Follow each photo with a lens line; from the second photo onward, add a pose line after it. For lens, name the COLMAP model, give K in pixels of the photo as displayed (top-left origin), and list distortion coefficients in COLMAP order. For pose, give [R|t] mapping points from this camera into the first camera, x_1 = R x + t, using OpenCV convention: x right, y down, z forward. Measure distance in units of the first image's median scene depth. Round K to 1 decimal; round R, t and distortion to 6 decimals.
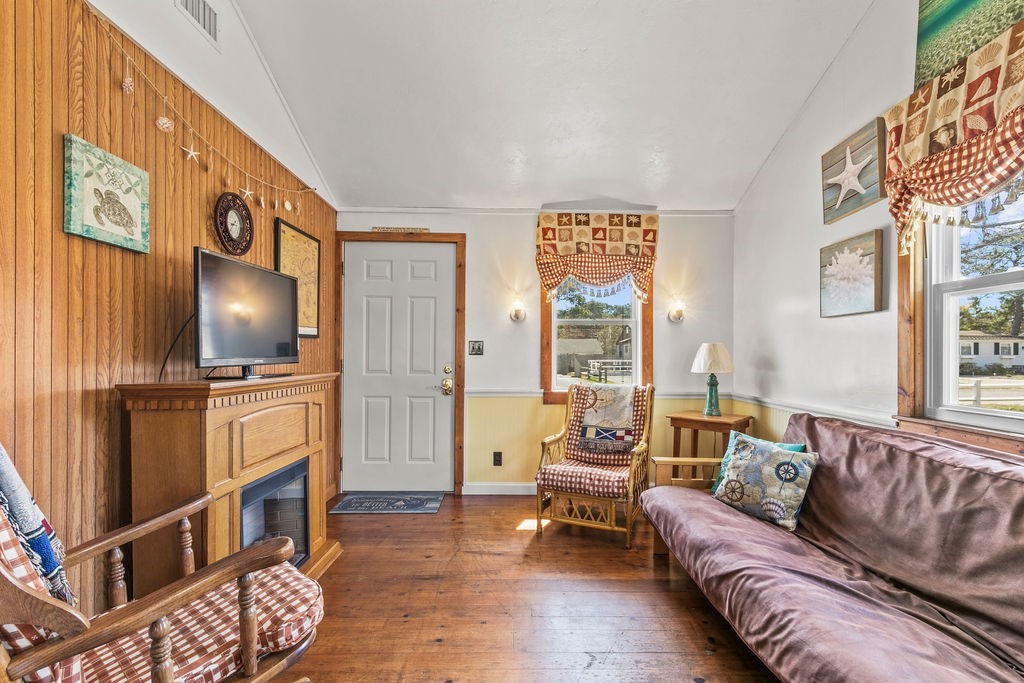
lens RADIAL K [[465.6, 0, 513.7], [0, 465.6, 356.1], [0, 0, 1]] dist [0.005761, -0.003589]
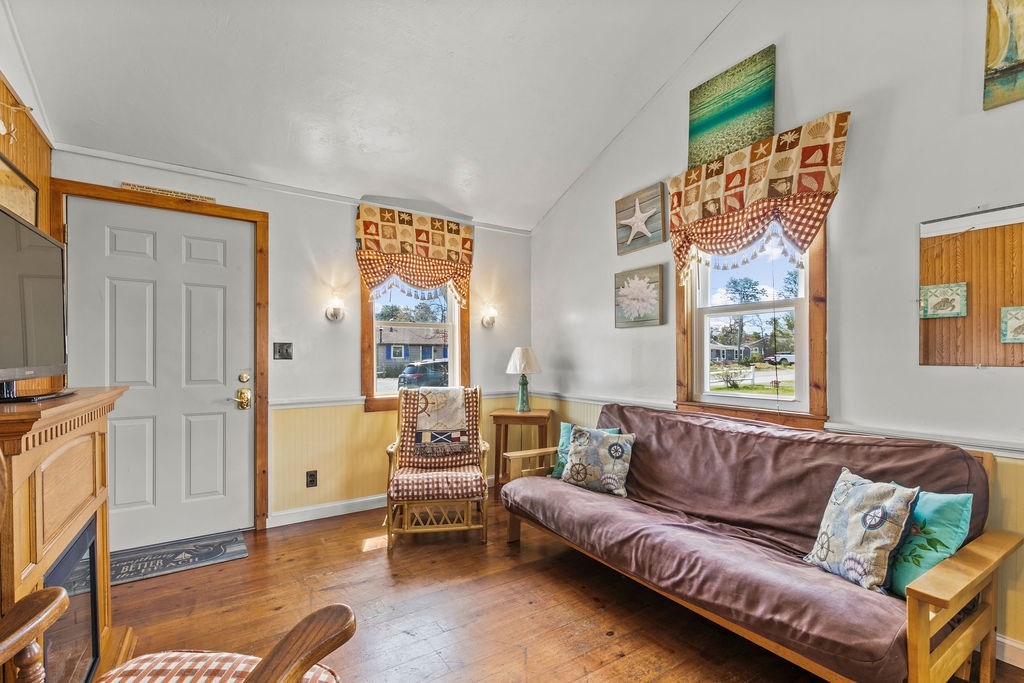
lens RADIAL K [[465.6, 0, 521.2], [0, 465.6, 358.1], [0, 0, 1]] dist [0.005761, -0.003589]
pose [[0.832624, -0.006364, 0.553802, -0.215054], [0.006634, 0.999977, 0.001517, -0.003151], [-0.553798, 0.002411, 0.832647, 0.068191]]
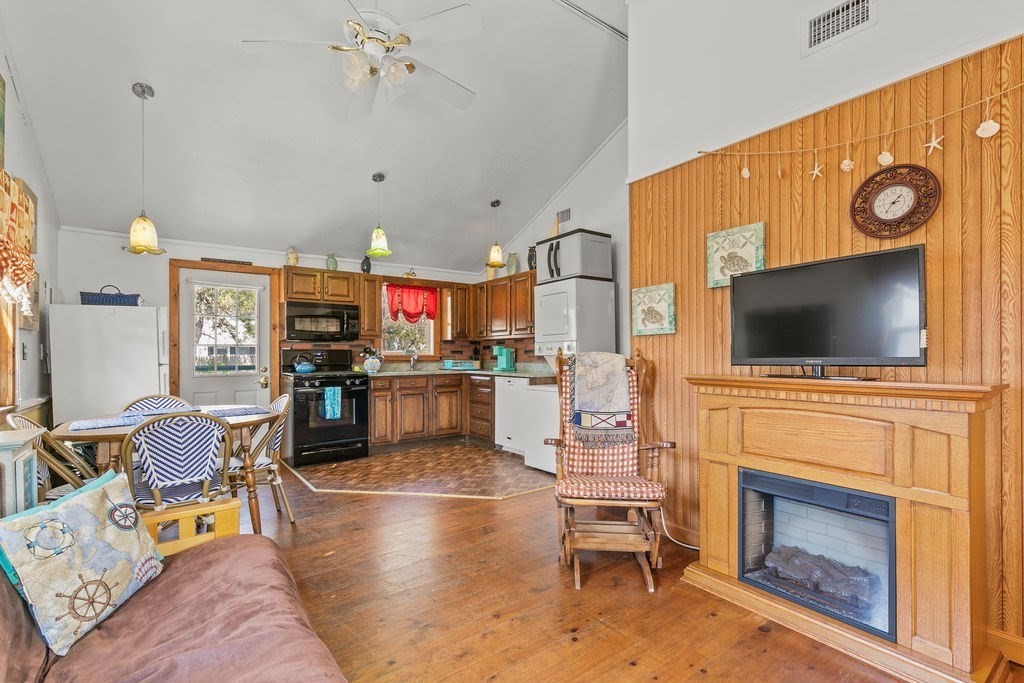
lens RADIAL K [[465.6, 0, 512.0], [0, 465.6, 352.8], [0, 0, 1]] dist [0.005761, -0.003589]
pose [[-0.800634, -0.012806, -0.599017, 0.322852], [-0.006494, 0.999898, -0.012696, 0.005798], [0.599119, -0.006274, -0.800636, 0.873527]]
